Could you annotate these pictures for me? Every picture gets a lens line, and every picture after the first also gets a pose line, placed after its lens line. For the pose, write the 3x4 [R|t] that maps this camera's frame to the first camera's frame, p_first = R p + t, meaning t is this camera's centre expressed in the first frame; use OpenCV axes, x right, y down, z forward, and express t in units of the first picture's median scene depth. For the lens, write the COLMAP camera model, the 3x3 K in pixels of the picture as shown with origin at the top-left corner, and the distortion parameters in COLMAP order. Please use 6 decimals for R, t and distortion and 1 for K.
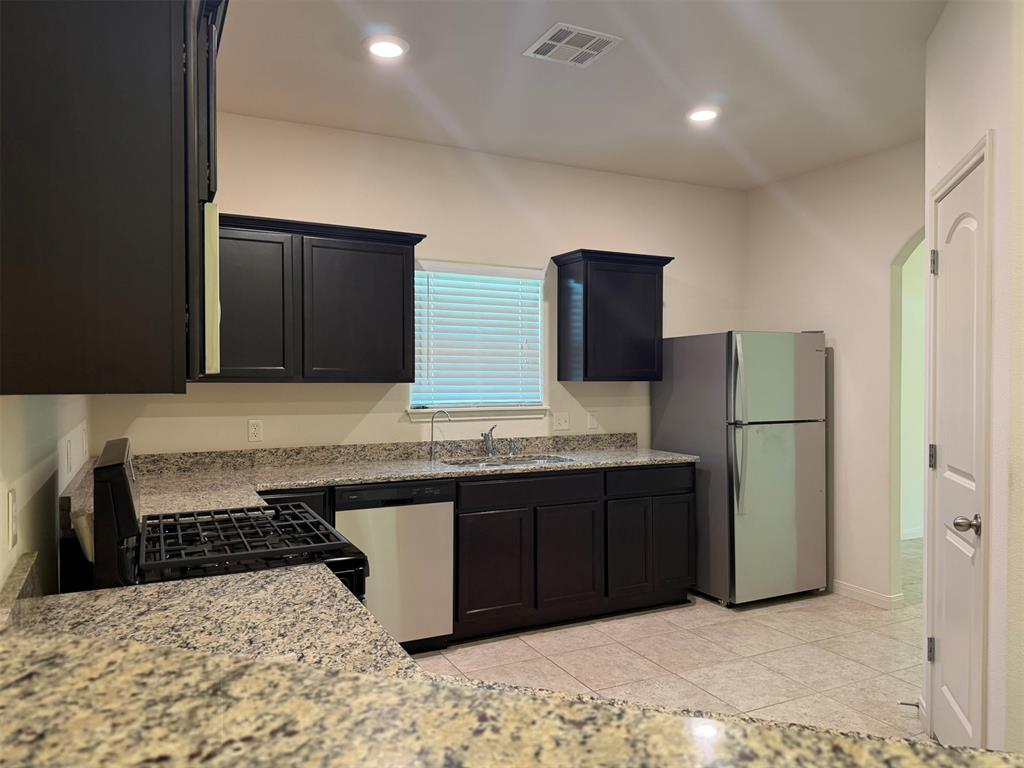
lens RADIAL K [[714.7, 0, 512.0], [0, 714.7, 384.0], [0, 0, 1]] dist [-0.000336, 0.000047]
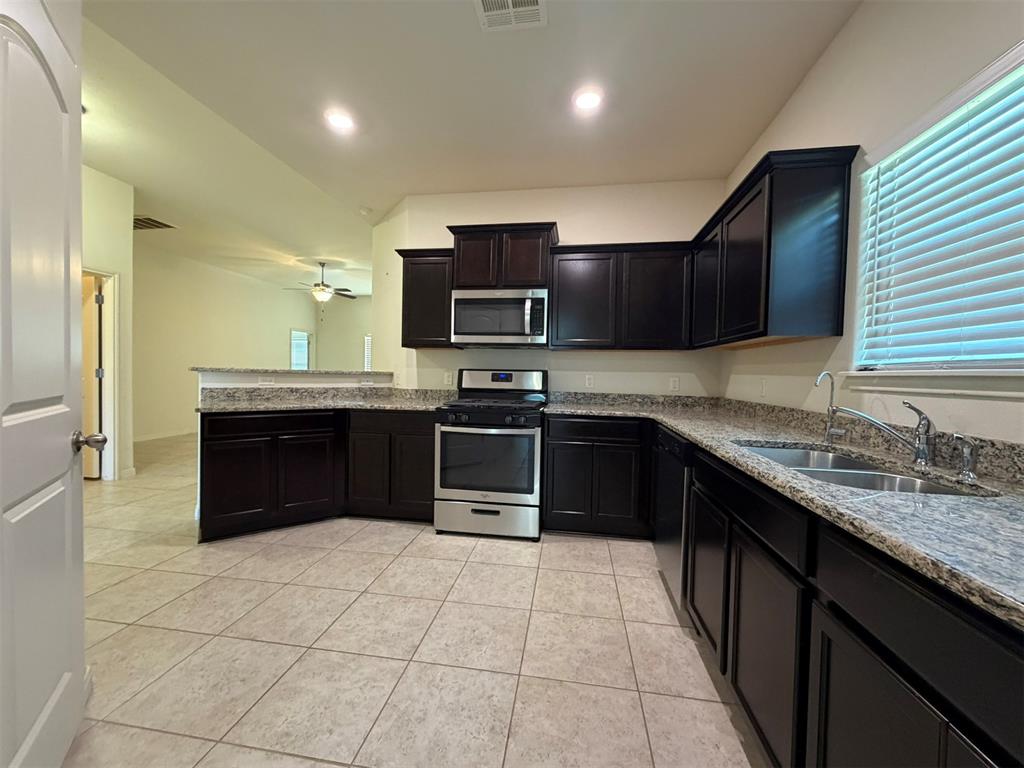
lens RADIAL K [[408.6, 0, 512.0], [0, 408.6, 384.0], [0, 0, 1]] dist [-0.000145, -0.000026]
pose [[-0.583514, 0.012107, -0.812013, 0.405174], [-0.027619, 0.999015, 0.034742, 0.043372], [0.811633, 0.042700, -0.582605, 0.982033]]
